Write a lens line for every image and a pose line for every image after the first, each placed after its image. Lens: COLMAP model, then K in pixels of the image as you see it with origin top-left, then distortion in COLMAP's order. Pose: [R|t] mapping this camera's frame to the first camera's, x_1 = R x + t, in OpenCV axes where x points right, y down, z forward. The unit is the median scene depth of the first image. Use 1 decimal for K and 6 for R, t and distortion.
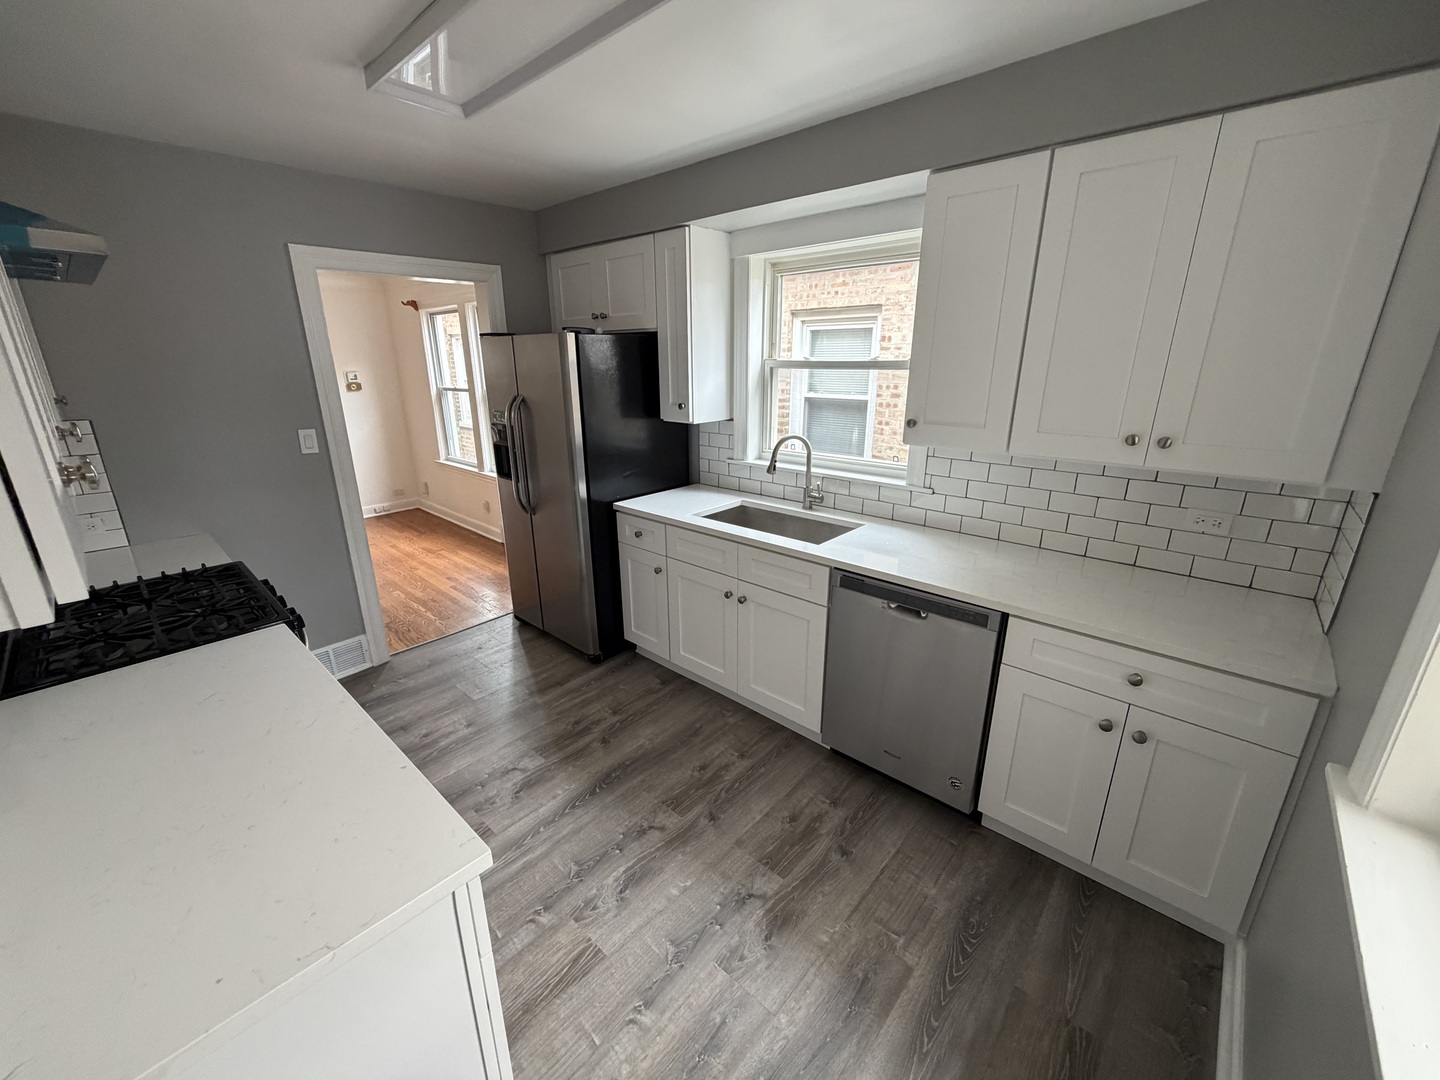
lens RADIAL K [[576.8, 0, 714.5], [0, 576.8, 540.6], [0, 0, 1]] dist [-0.001810, 0.000056]
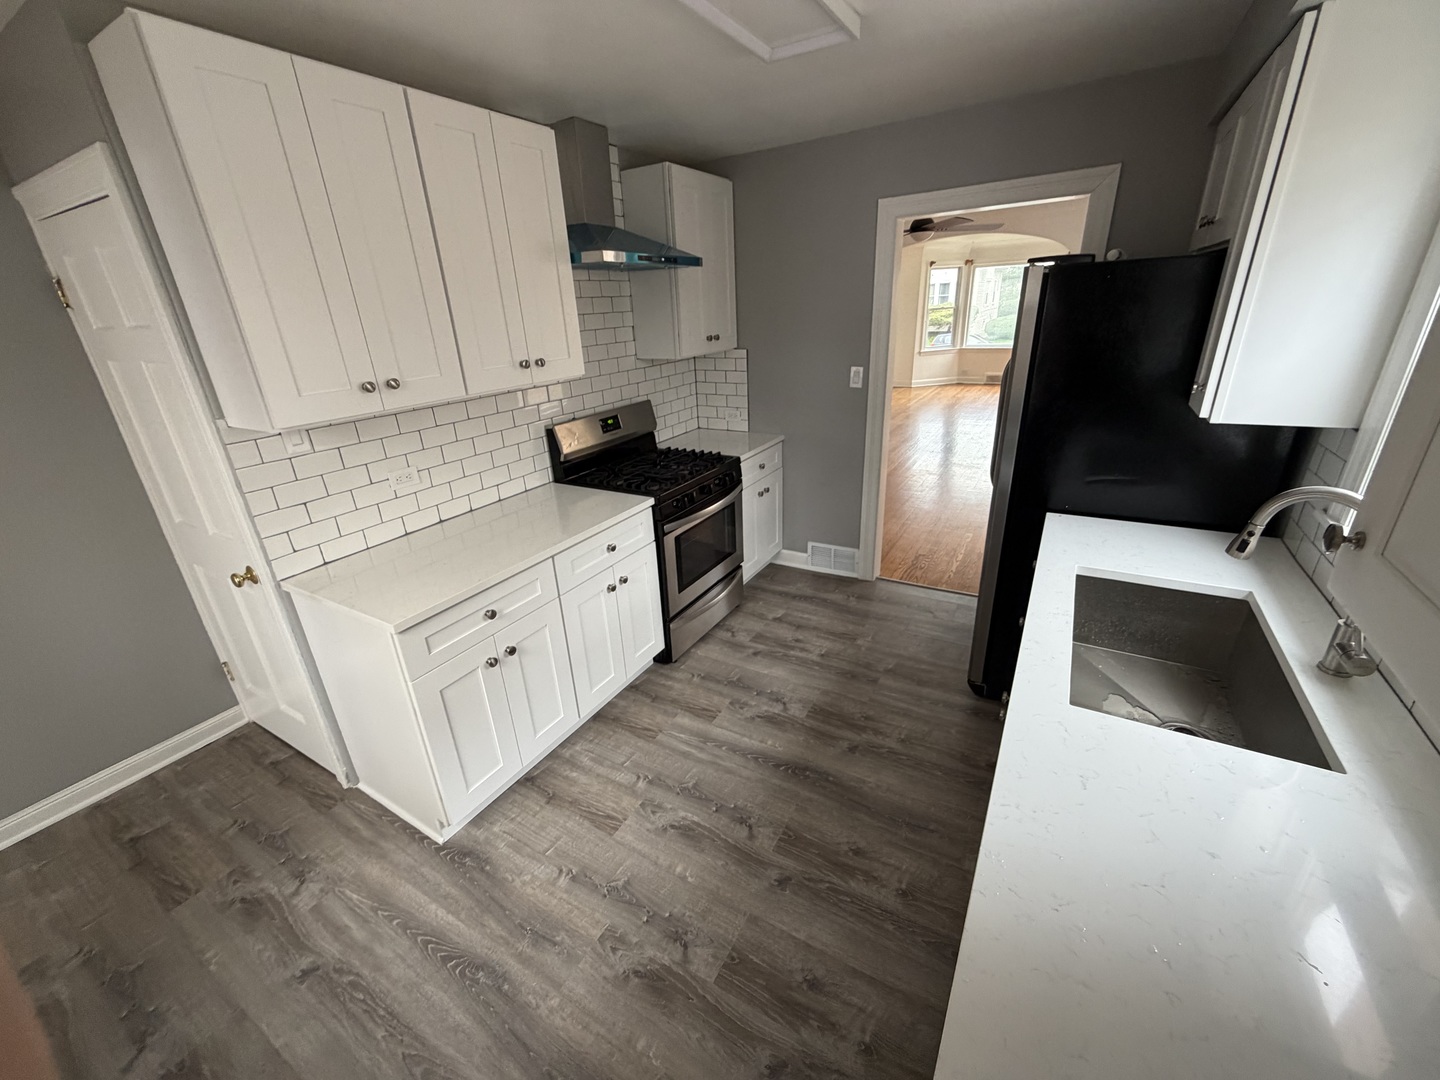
lens RADIAL K [[576.8, 0, 714.7], [0, 576.8, 540.5], [0, 0, 1]] dist [-0.001810, 0.000056]
pose [[0.193692, 0.367182, -0.909759, 0.612472], [-0.249543, 0.915259, 0.316274, -0.236105], [0.948795, 0.165764, 0.268906, 0.656811]]
